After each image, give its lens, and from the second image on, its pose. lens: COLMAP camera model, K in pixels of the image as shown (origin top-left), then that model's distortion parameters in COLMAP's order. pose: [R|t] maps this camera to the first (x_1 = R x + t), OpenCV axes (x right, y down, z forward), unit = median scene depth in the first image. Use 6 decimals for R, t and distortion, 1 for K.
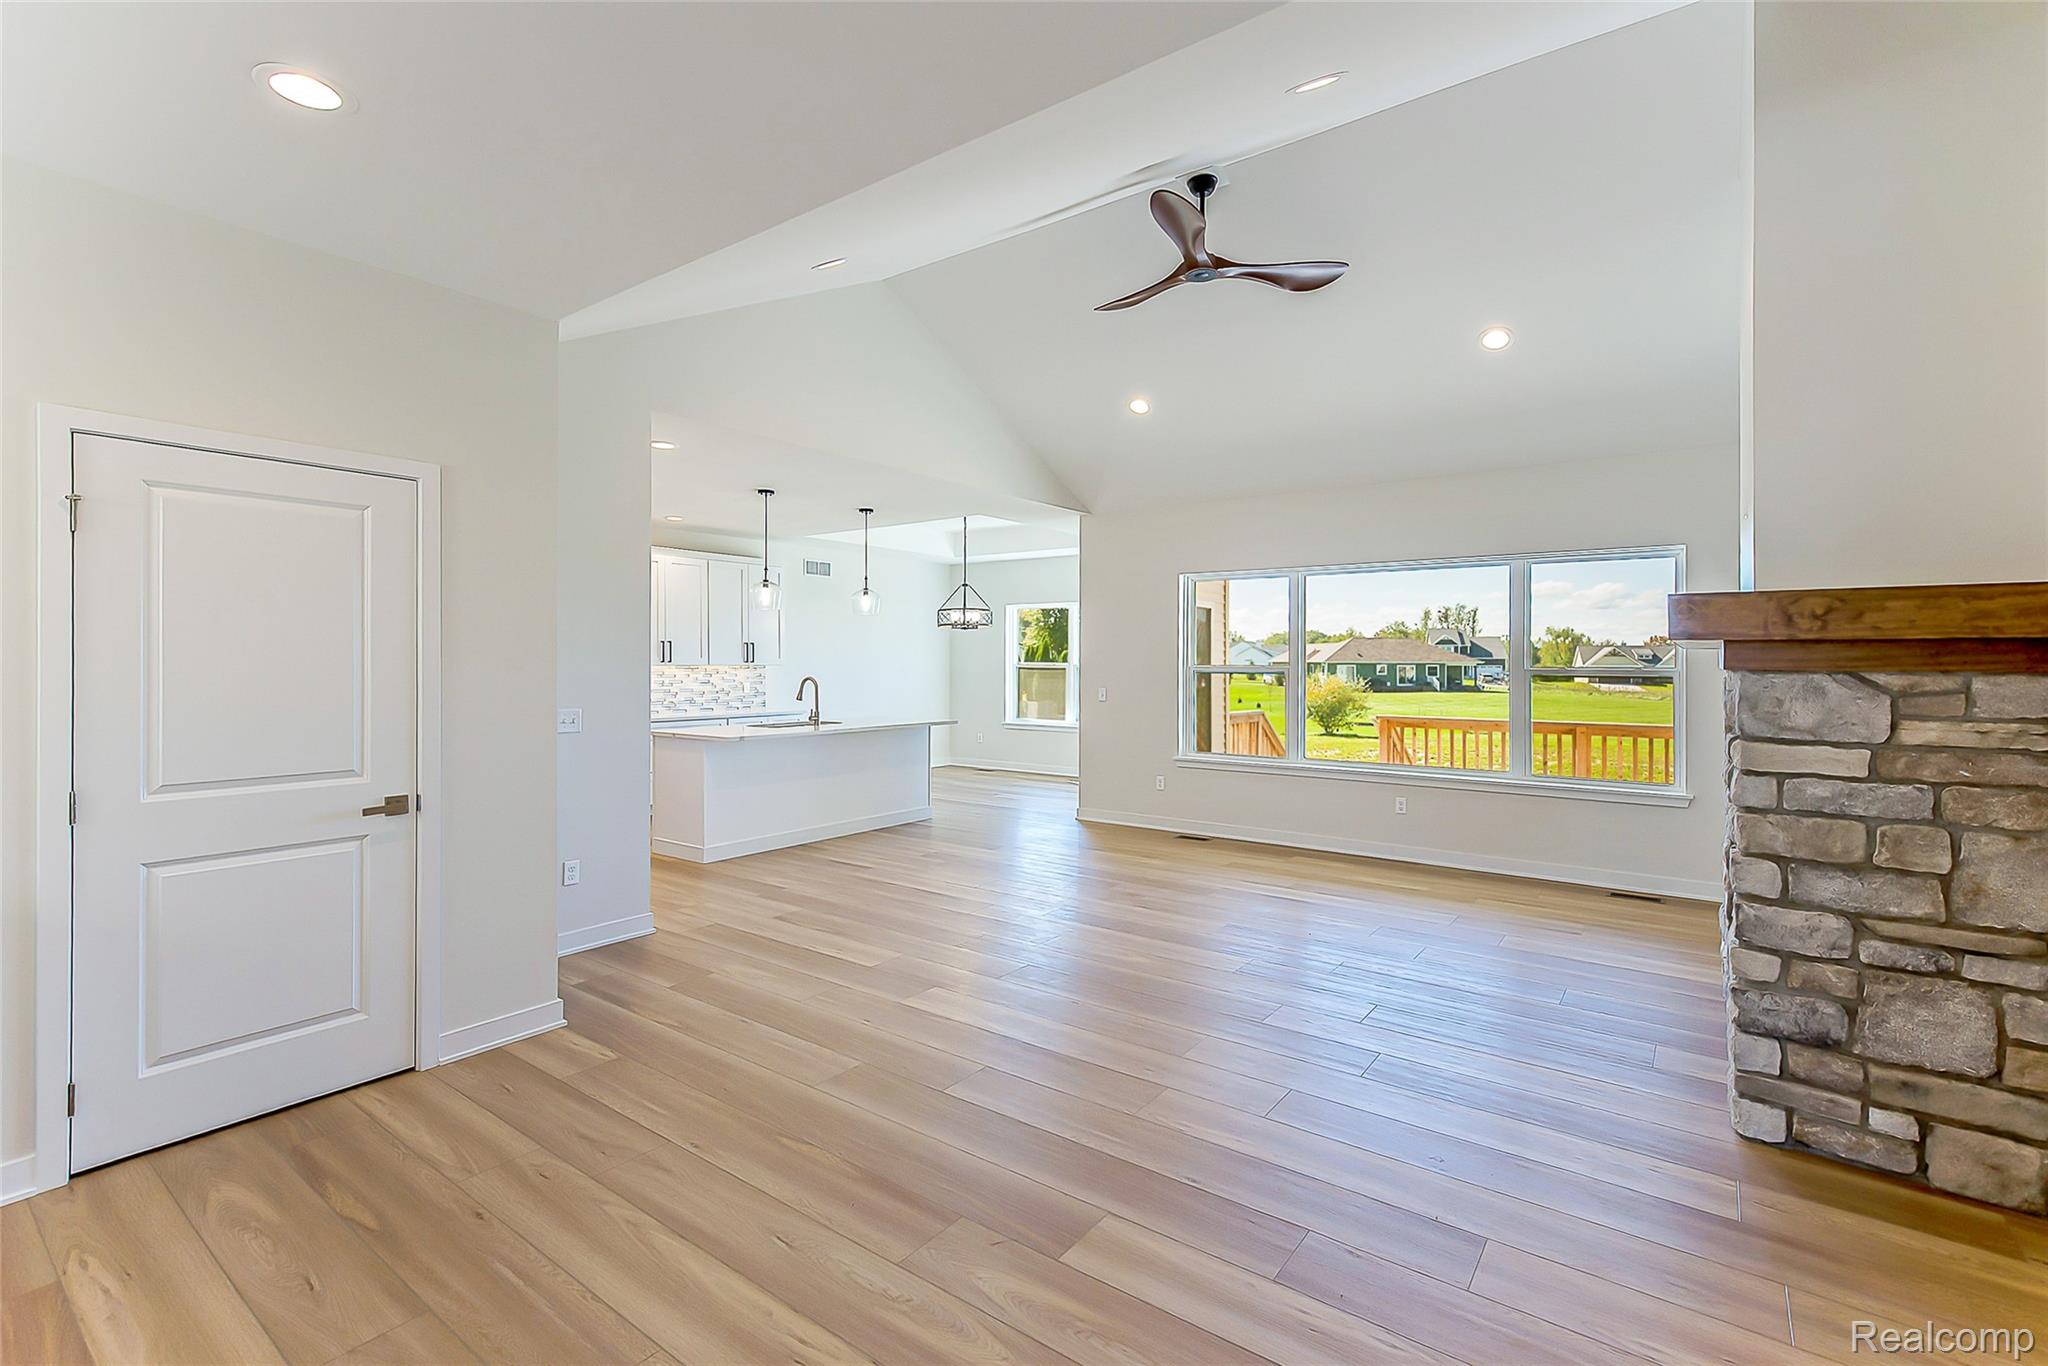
lens RADIAL K [[878.8, 0, 1030.4], [0, 878.8, 660.1], [0, 0, 1]] dist [0.001230, 0.000094]
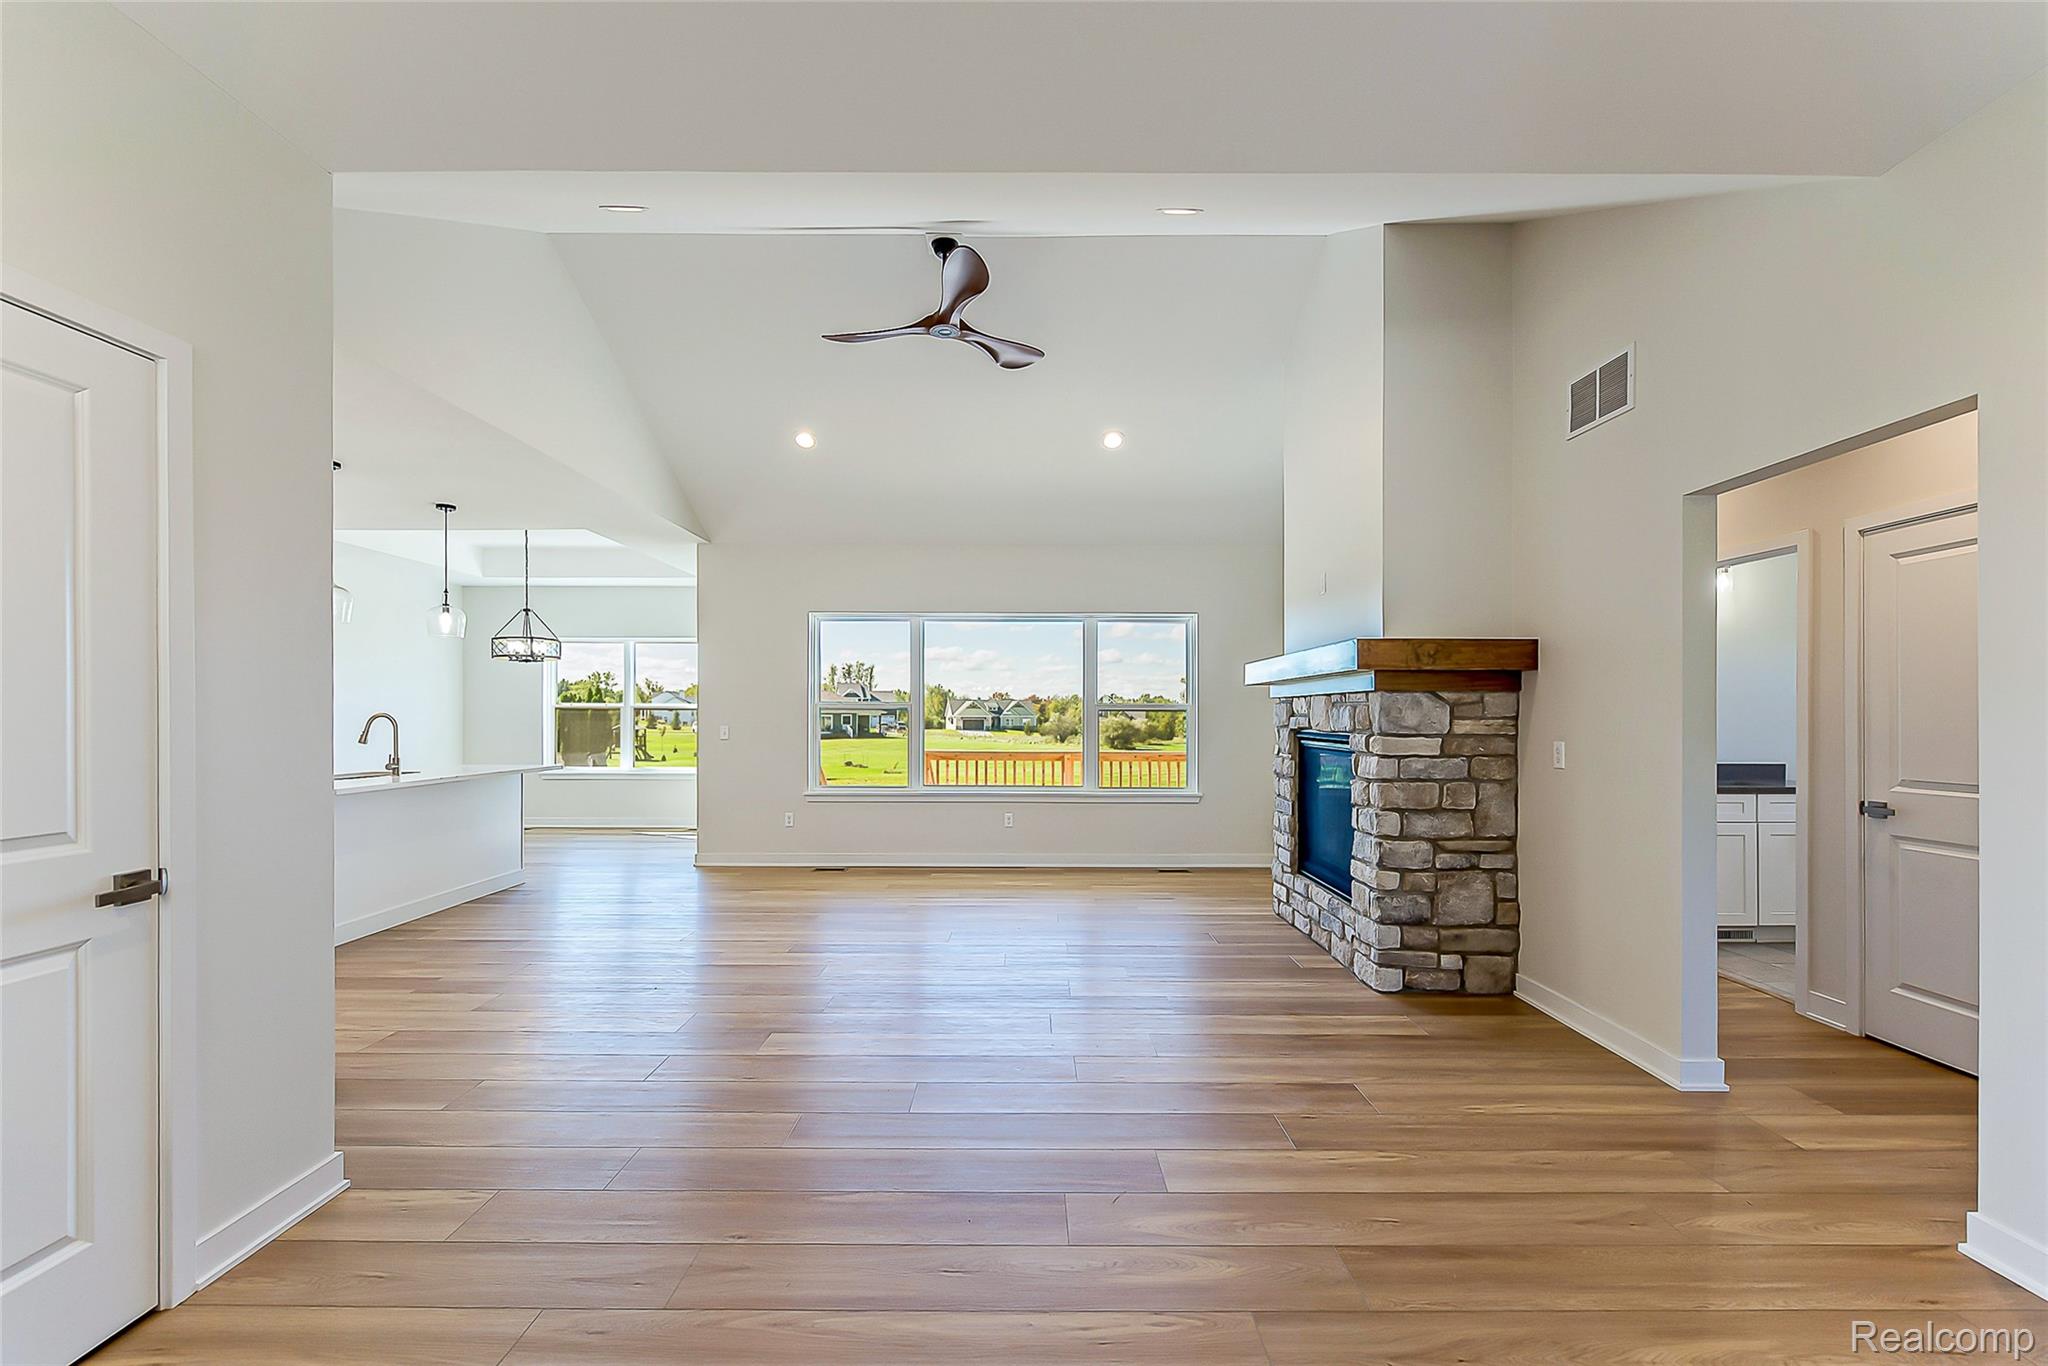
lens RADIAL K [[849.3, 0, 1011.6], [0, 849.3, 712.7], [0, 0, 1]] dist [-0.014150, -0.000006]
pose [[0.809525, -0.003474, 0.587075, -0.607797], [0.002529, 0.999994, 0.002430, 0.046964], [-0.587080, -0.000483, 0.809529, 0.185377]]
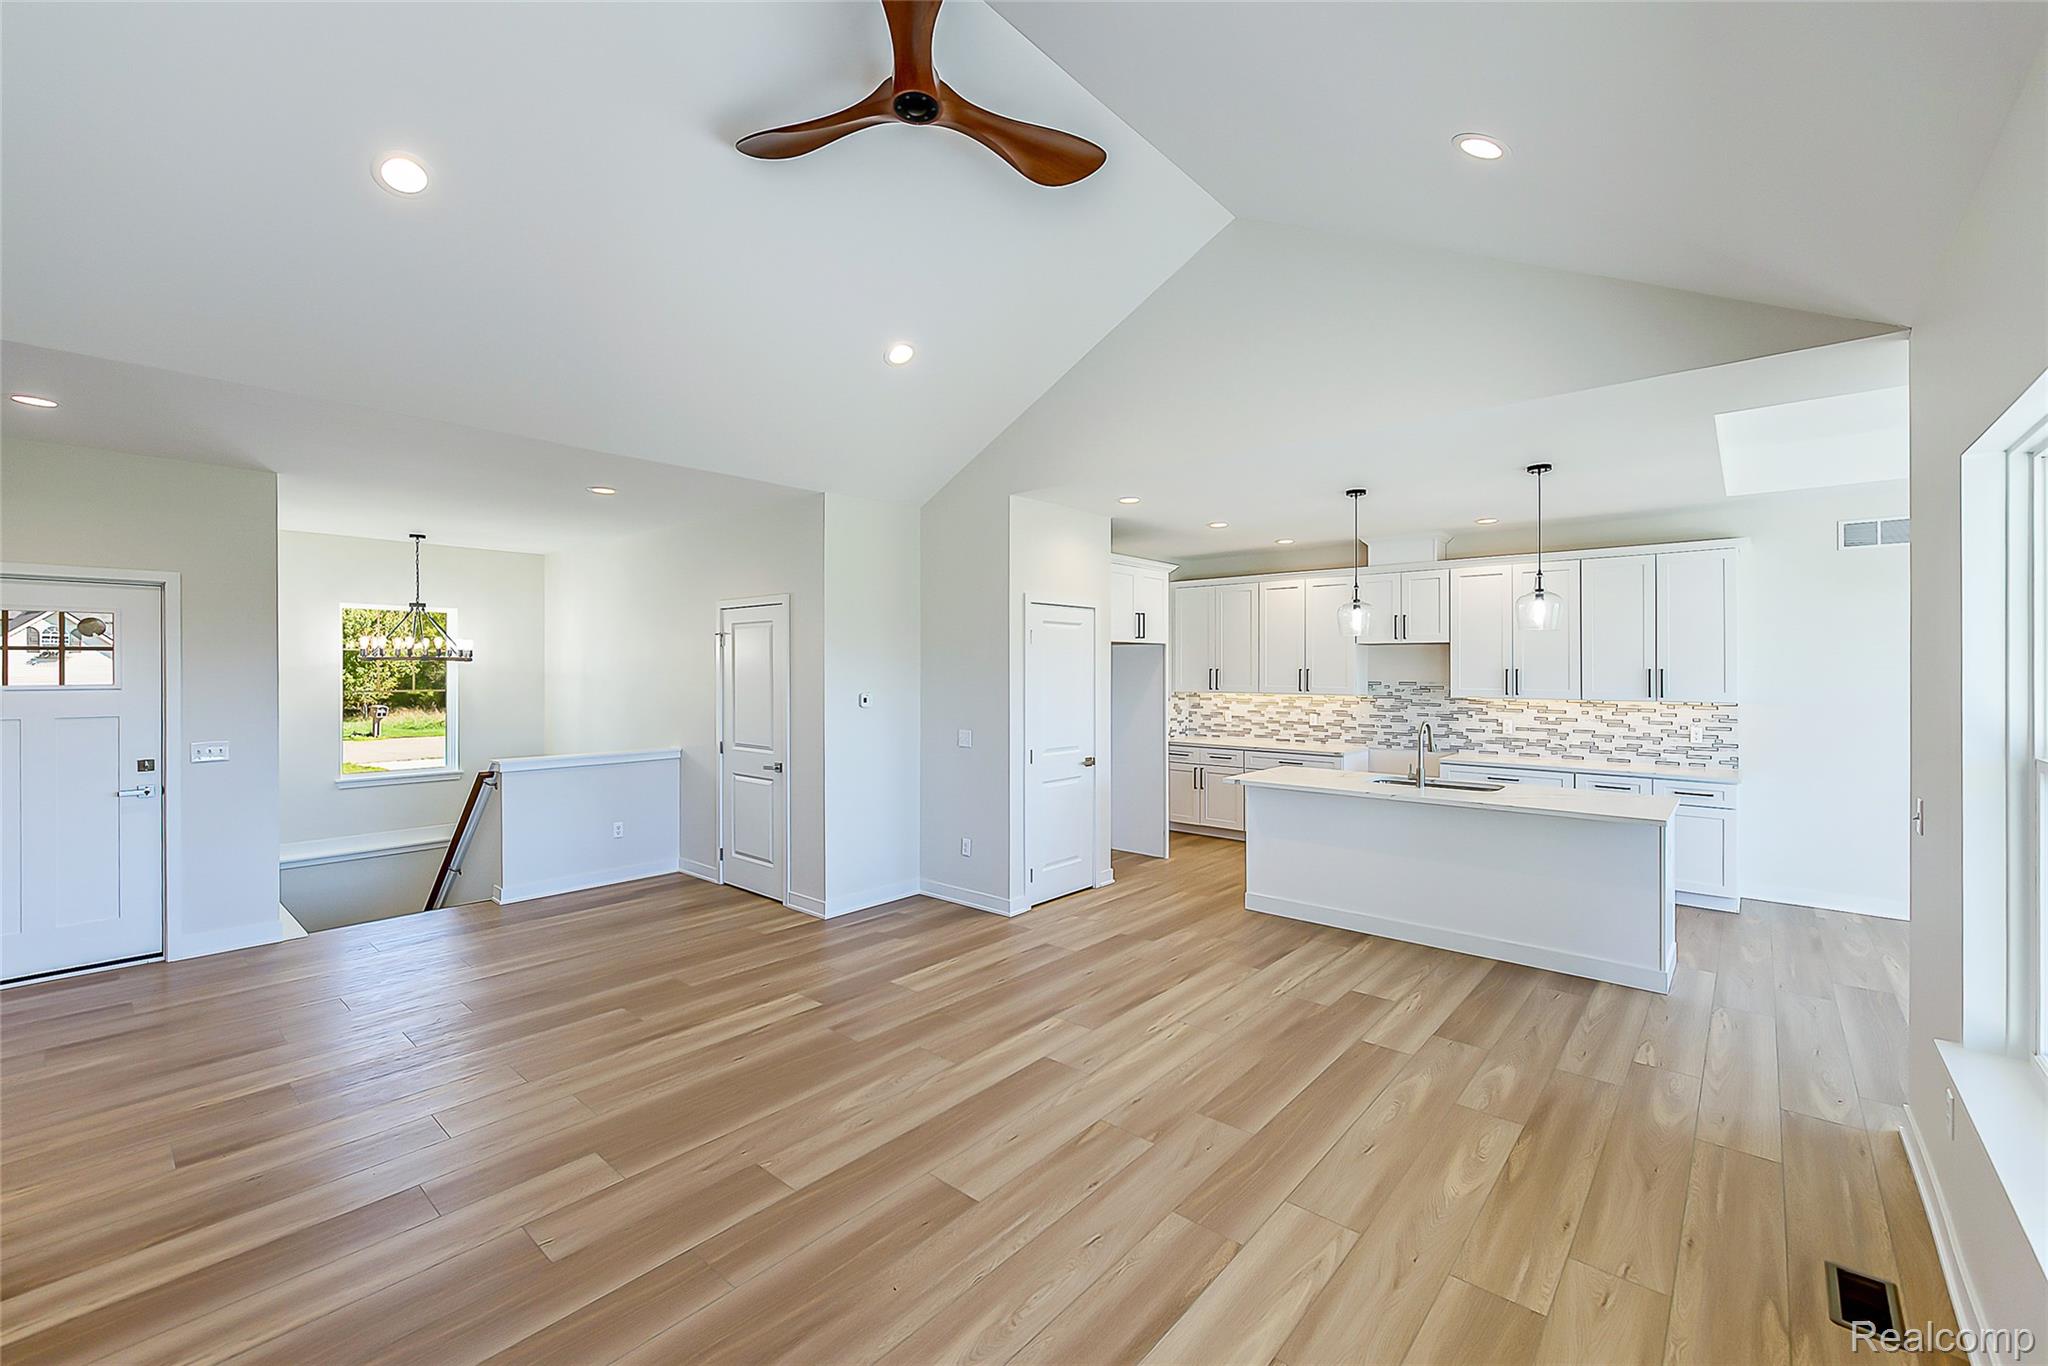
lens RADIAL K [[863.5, 0, 1006.9], [0, 863.5, 670.2], [0, 0, 1]] dist [0.000901, 0.000118]
pose [[-0.084418, -0.002642, -0.996427, 1.293871], [0.000182, 0.999996, -0.002667, -0.056208], [0.996430, -0.000406, -0.084417, 1.807156]]
